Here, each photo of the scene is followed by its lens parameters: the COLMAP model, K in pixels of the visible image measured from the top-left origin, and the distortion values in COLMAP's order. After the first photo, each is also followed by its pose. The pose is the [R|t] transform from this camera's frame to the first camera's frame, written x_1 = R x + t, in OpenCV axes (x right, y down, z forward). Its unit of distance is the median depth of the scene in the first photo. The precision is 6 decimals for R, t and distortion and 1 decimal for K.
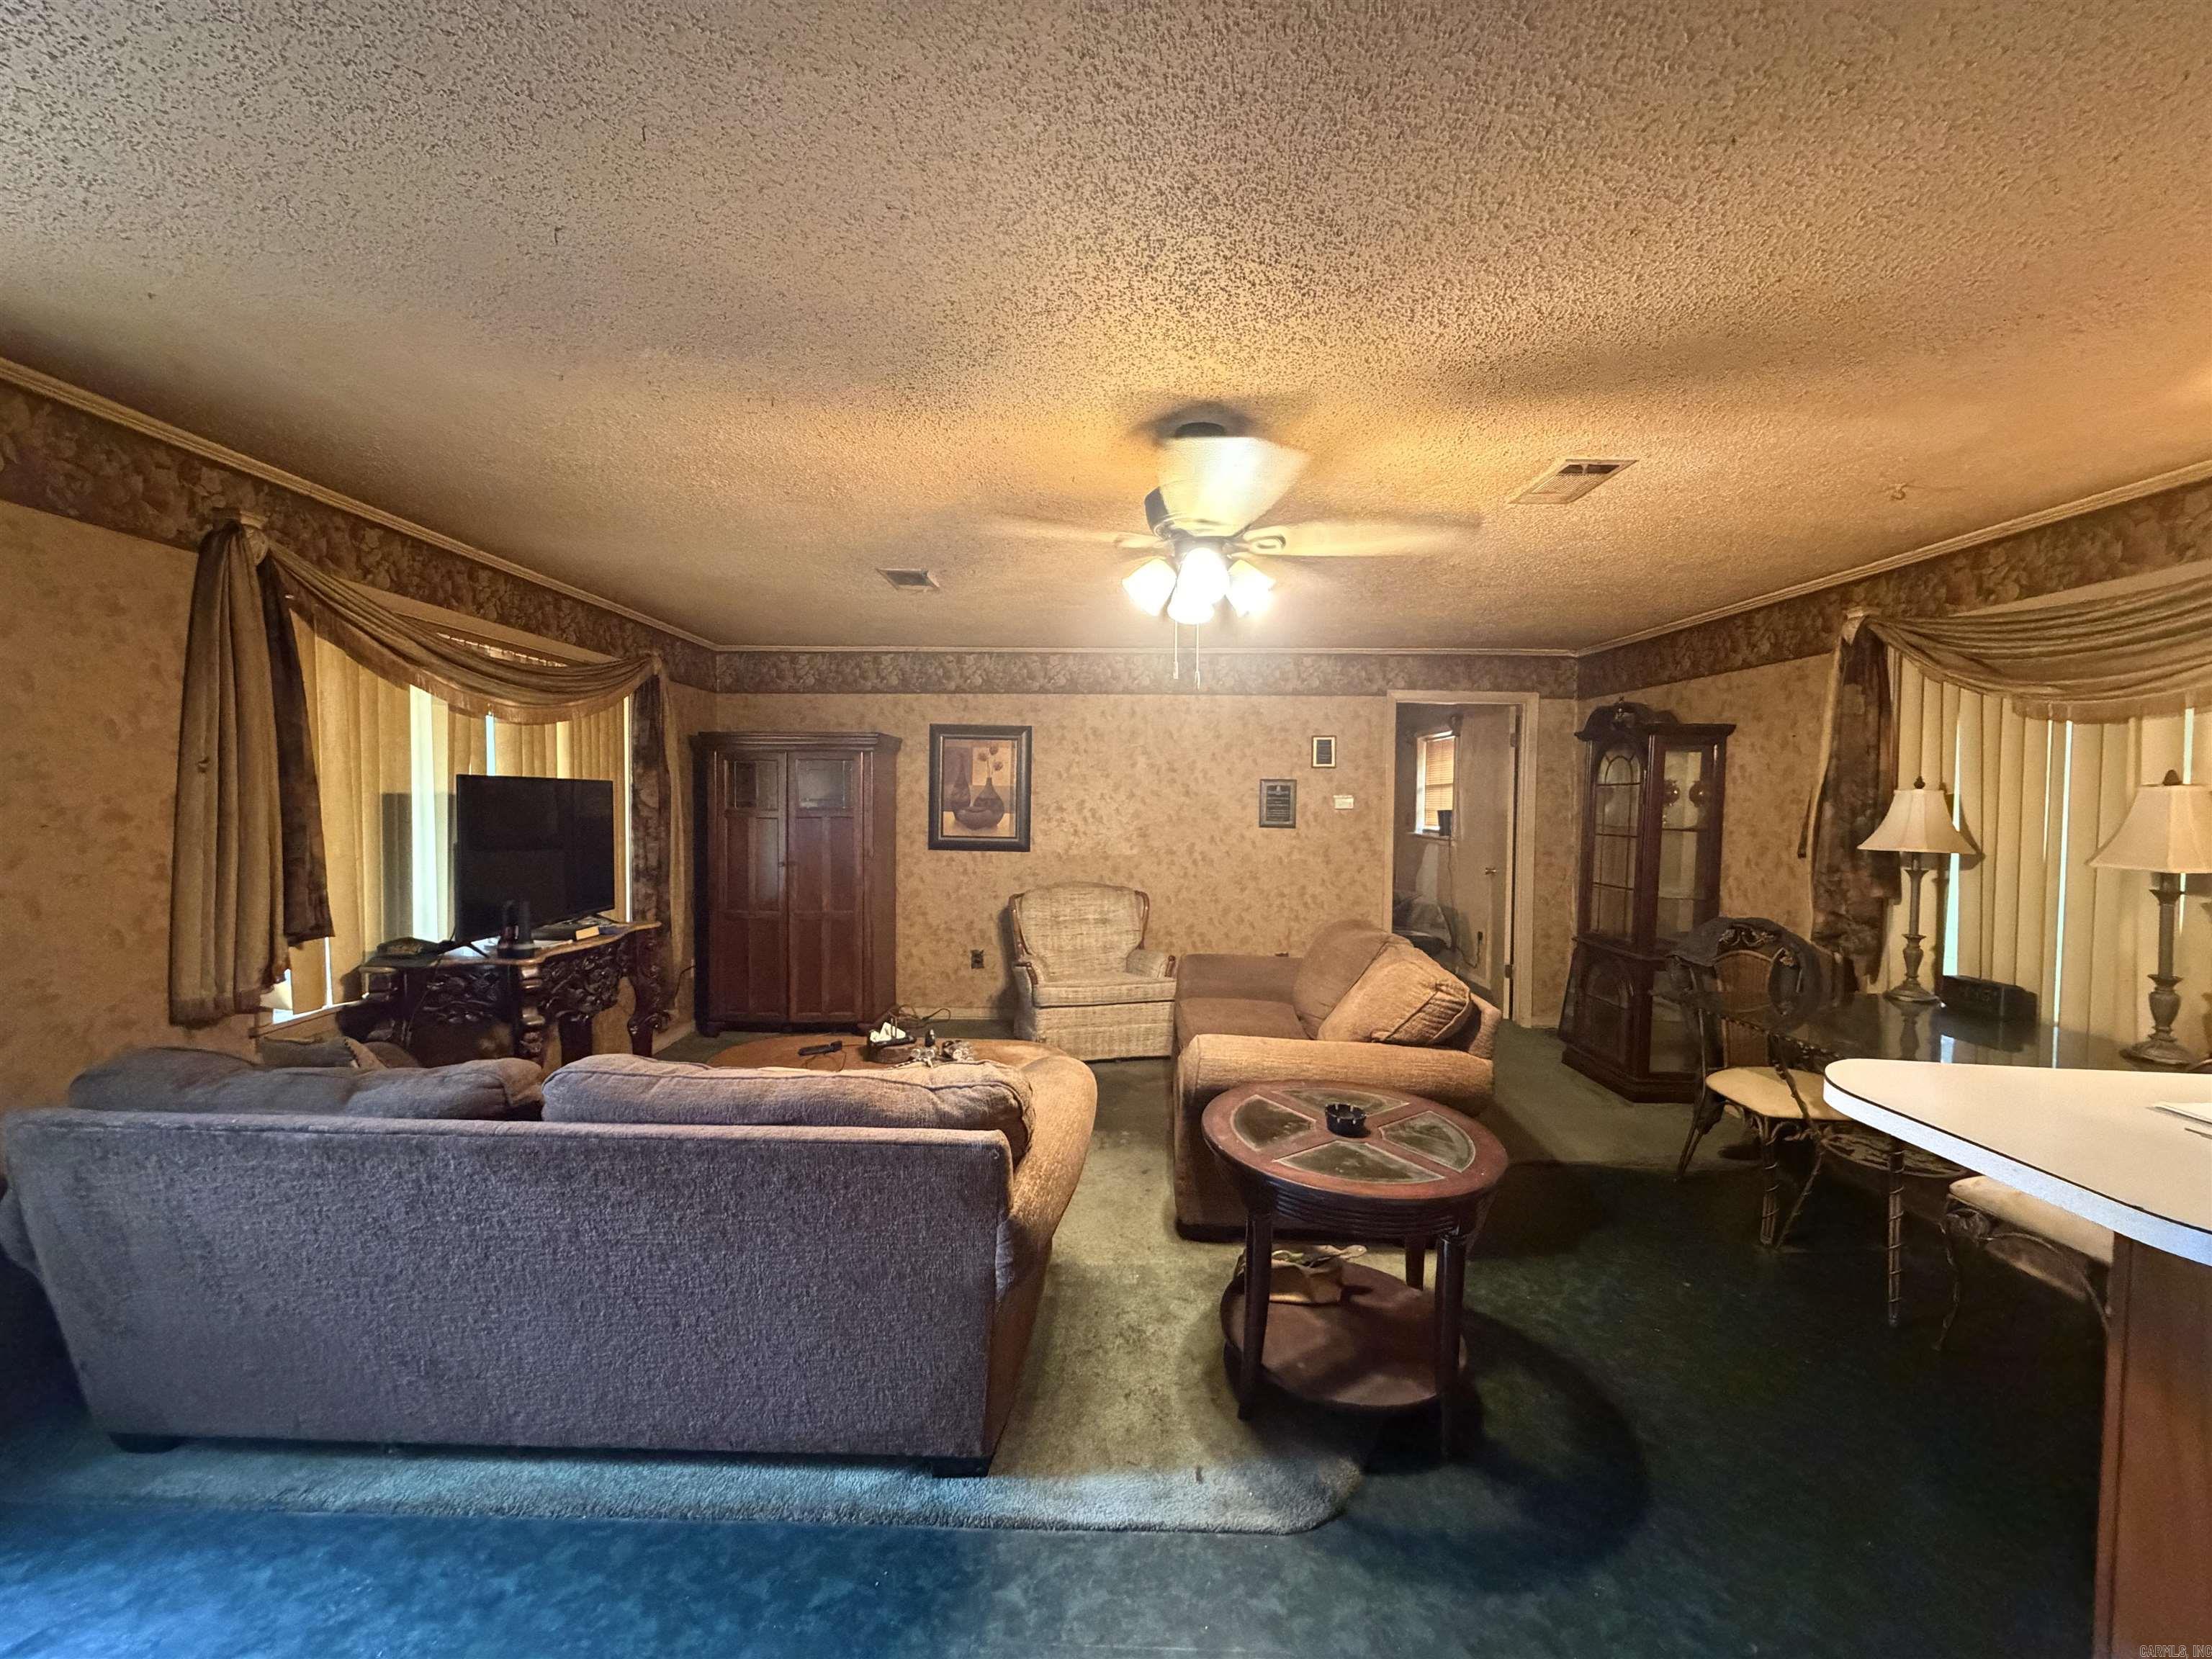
lens RADIAL K [[884.4, 0, 1098.5], [0, 884.4, 828.7], [0, 0, 1]] dist [0.004089, -0.000182]
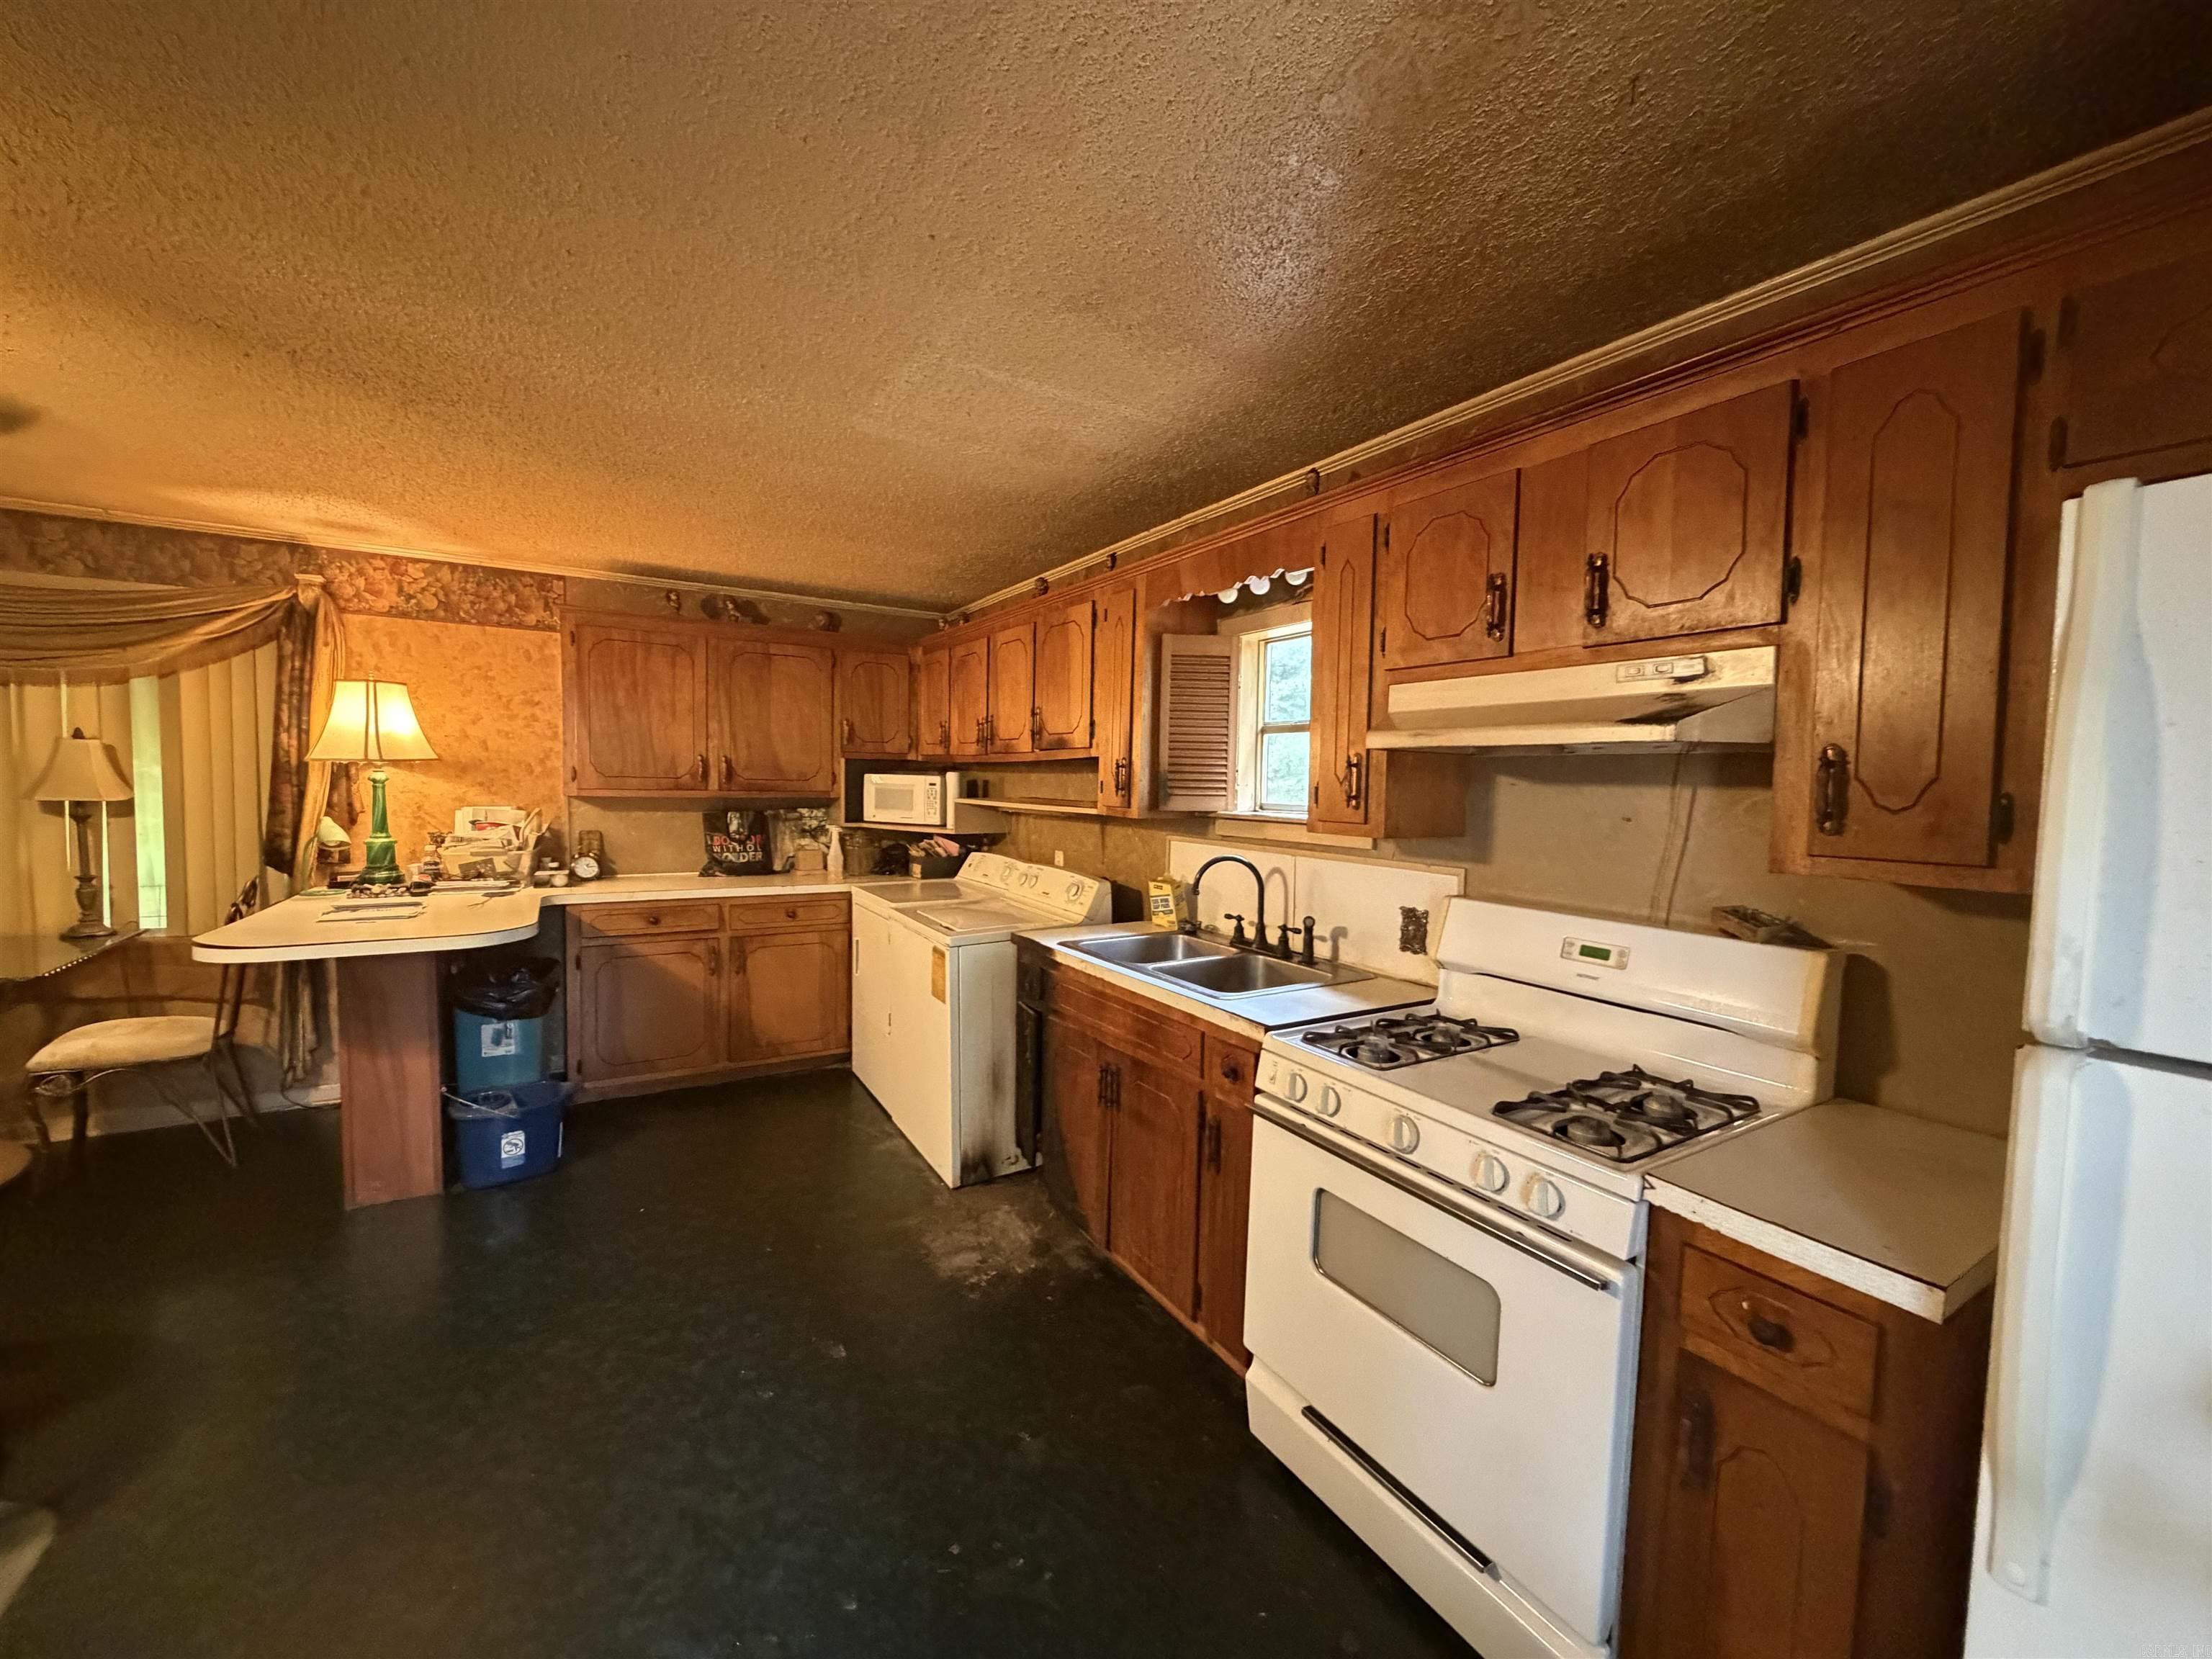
lens RADIAL K [[884.4, 0, 1098.5], [0, 884.4, 828.7], [0, 0, 1]] dist [0.004089, -0.000182]
pose [[-0.528780, -0.071877, 0.845710, -0.661832], [0.000817, 0.996364, 0.085192, -0.020583], [-0.848759, 0.045739, -0.526798, 0.310370]]
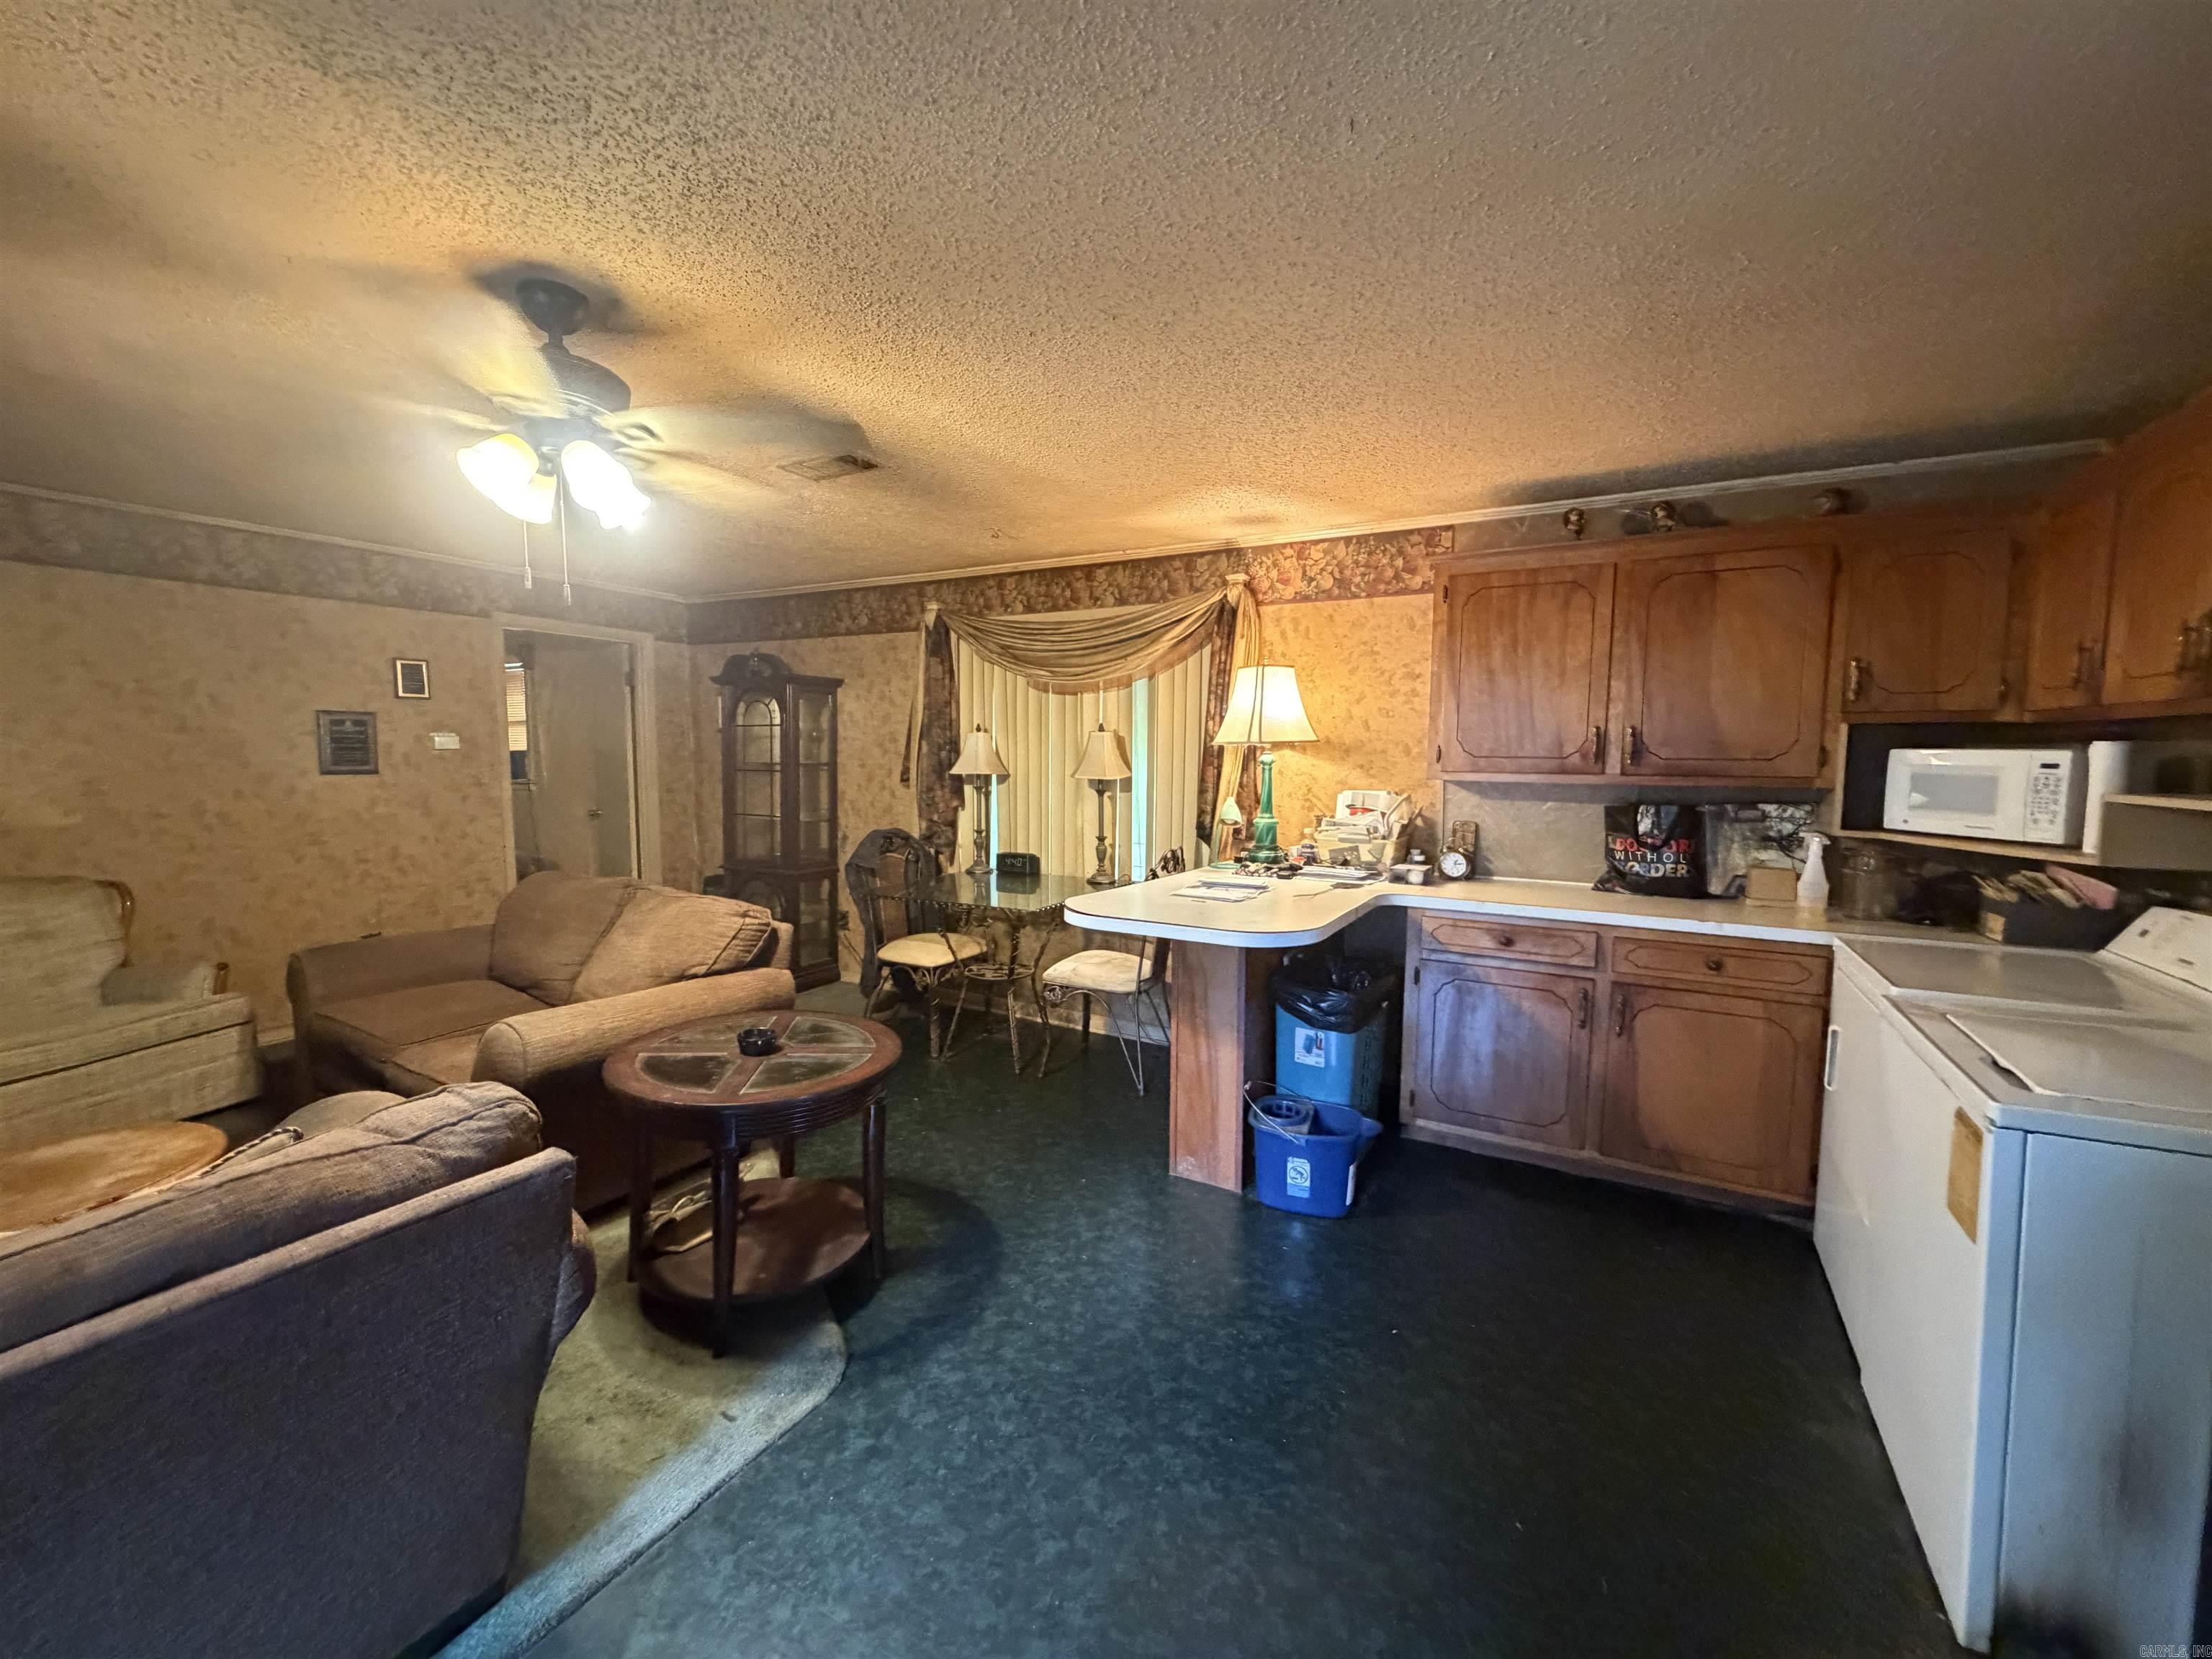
lens RADIAL K [[884.4, 0, 1098.5], [0, 884.4, 828.7], [0, 0, 1]] dist [0.004089, -0.000182]
pose [[0.479376, -0.085463, 0.873439, -0.310404], [0.027326, 0.996218, 0.082479, 0.000186], [-0.877184, -0.015670, 0.479898, 0.104322]]
